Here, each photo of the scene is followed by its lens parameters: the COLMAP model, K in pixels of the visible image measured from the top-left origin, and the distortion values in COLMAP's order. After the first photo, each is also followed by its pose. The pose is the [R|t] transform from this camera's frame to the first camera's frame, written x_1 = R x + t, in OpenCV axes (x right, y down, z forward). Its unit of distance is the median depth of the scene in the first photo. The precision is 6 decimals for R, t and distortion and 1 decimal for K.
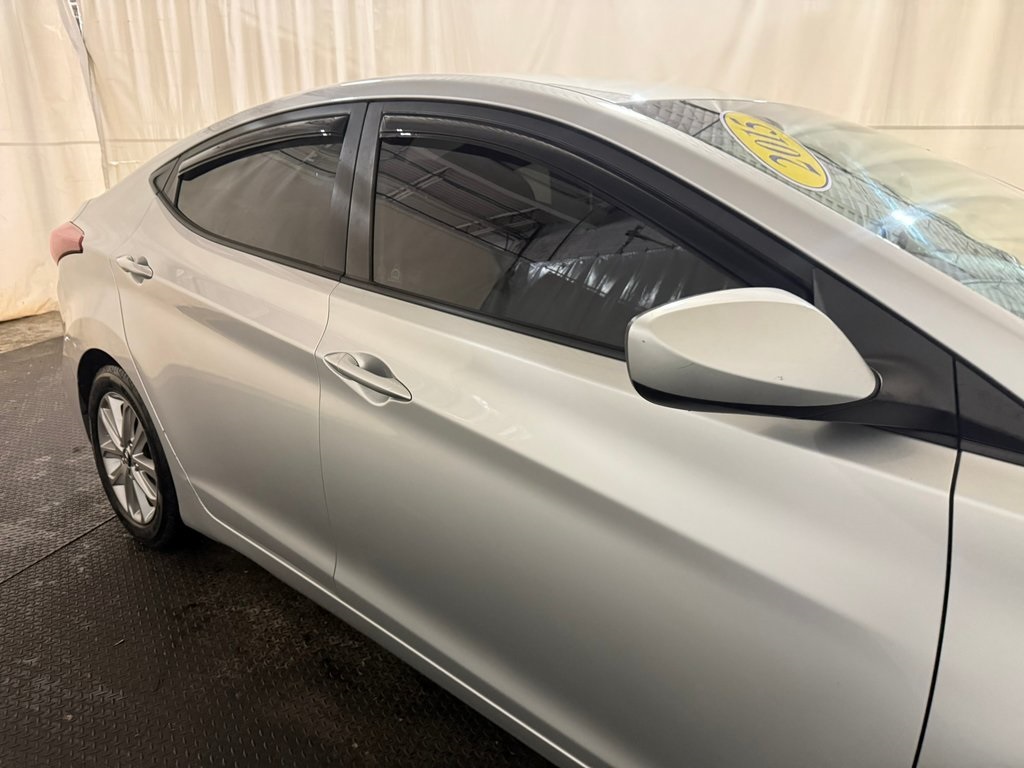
lens RADIAL K [[714.9, 0, 512.0], [0, 714.9, 384.0], [0, 0, 1]] dist [0.052049, -0.074163]
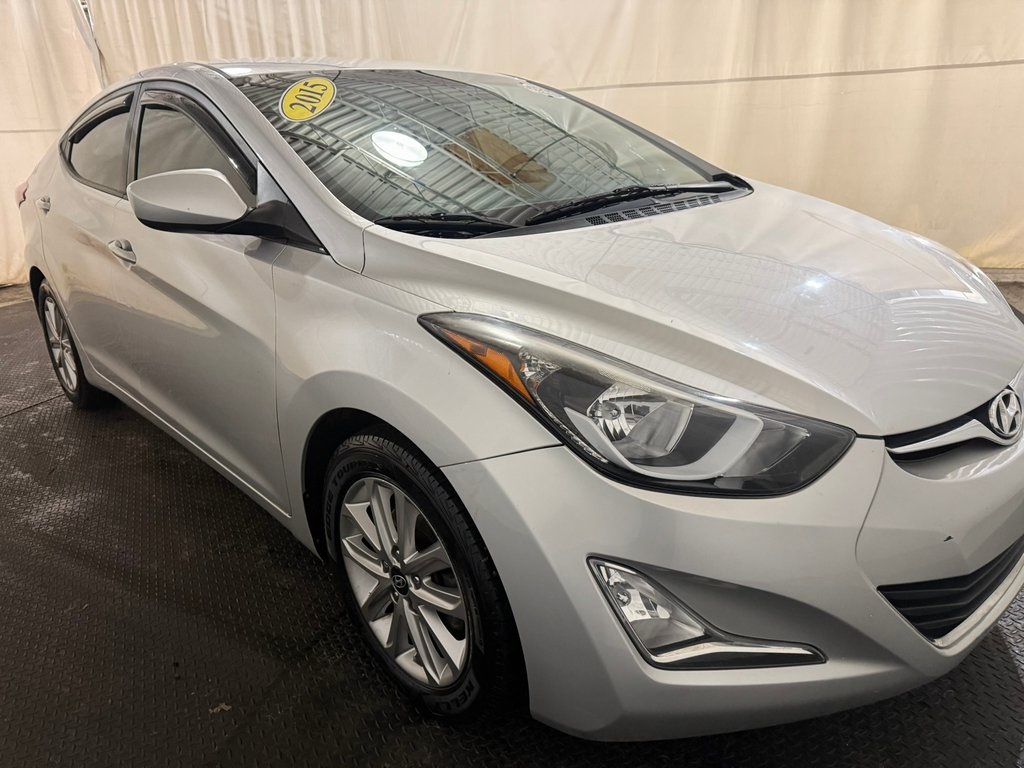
lens RADIAL K [[714.9, 0, 508.8], [0, 714.9, 394.7], [0, 0, 1]] dist [0.074359, -0.085206]
pose [[0.993890, -0.005924, -0.110215, 0.231433], [0.010883, 0.998953, 0.044438, 0.067566], [0.109837, -0.045366, 0.992914, -0.153432]]
